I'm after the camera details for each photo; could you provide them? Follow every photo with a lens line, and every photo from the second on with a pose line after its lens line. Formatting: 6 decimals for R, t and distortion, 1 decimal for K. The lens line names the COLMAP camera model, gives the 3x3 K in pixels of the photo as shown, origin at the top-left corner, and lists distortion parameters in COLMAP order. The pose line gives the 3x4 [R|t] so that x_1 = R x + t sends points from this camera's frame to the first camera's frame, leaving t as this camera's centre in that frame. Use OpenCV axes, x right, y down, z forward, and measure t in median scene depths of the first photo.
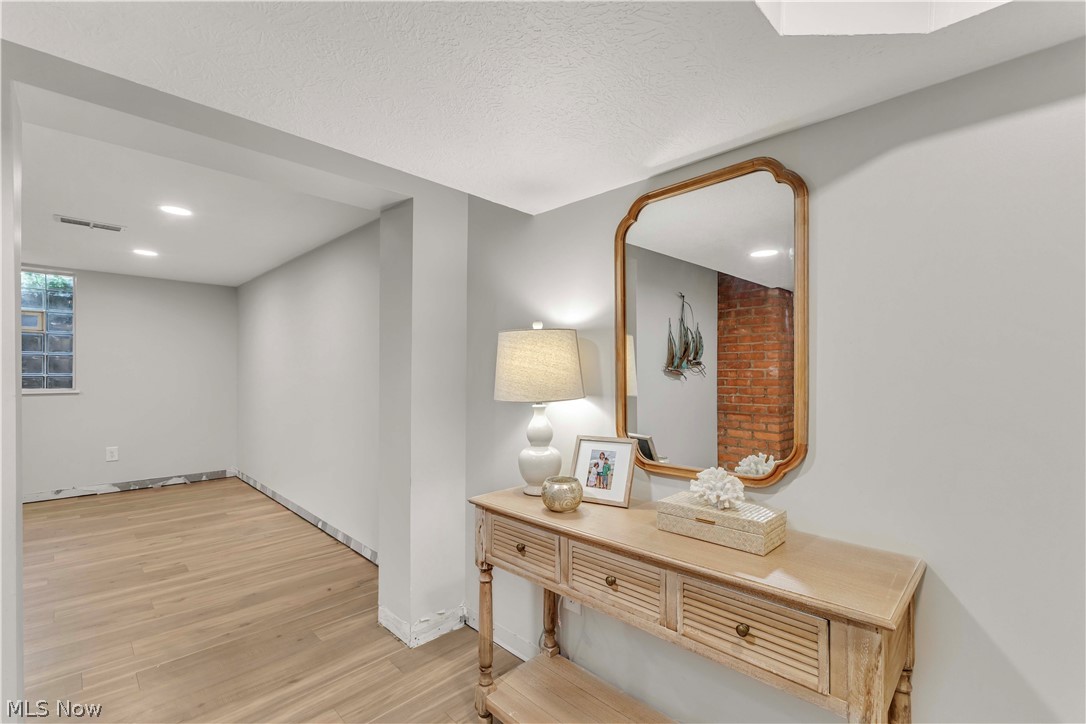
lens RADIAL K [[481.8, 0, 543.9], [0, 481.8, 370.6], [0, 0, 1]] dist [-0.000917, -0.000199]
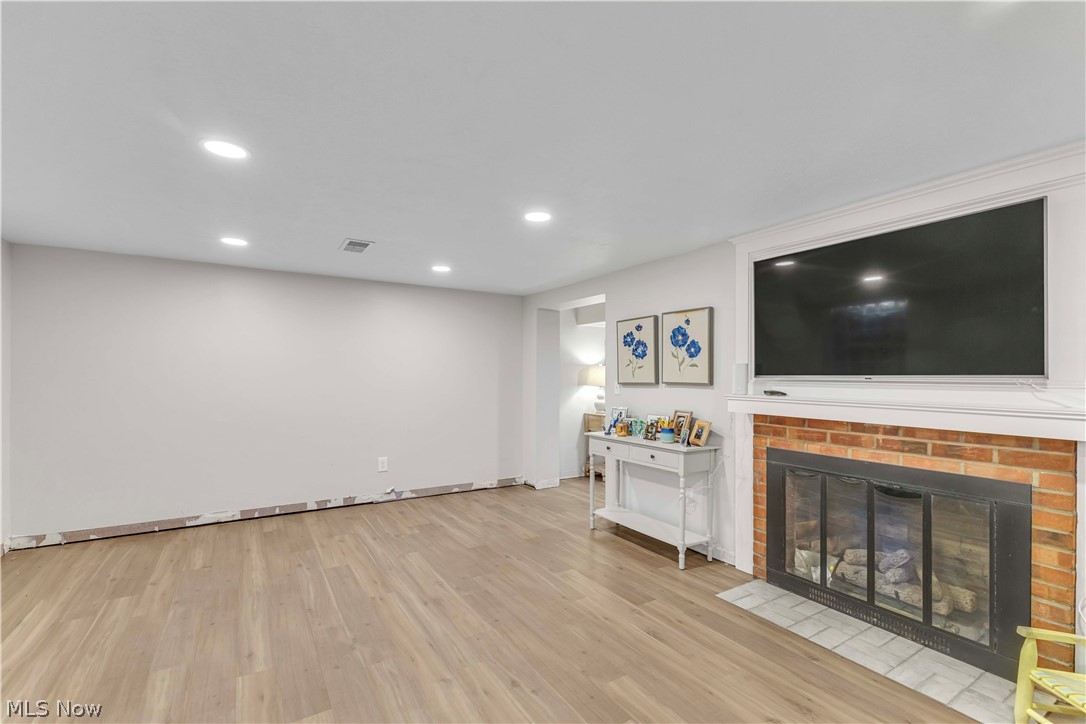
lens RADIAL K [[481.8, 0, 543.9], [0, 481.8, 370.6], [0, 0, 1]] dist [-0.000917, -0.000199]
pose [[0.232209, 0.000218, 0.972666, -2.314141], [0.001210, 0.999999, -0.000513, -0.014720], [-0.972665, 0.001296, 0.232208, 0.434661]]
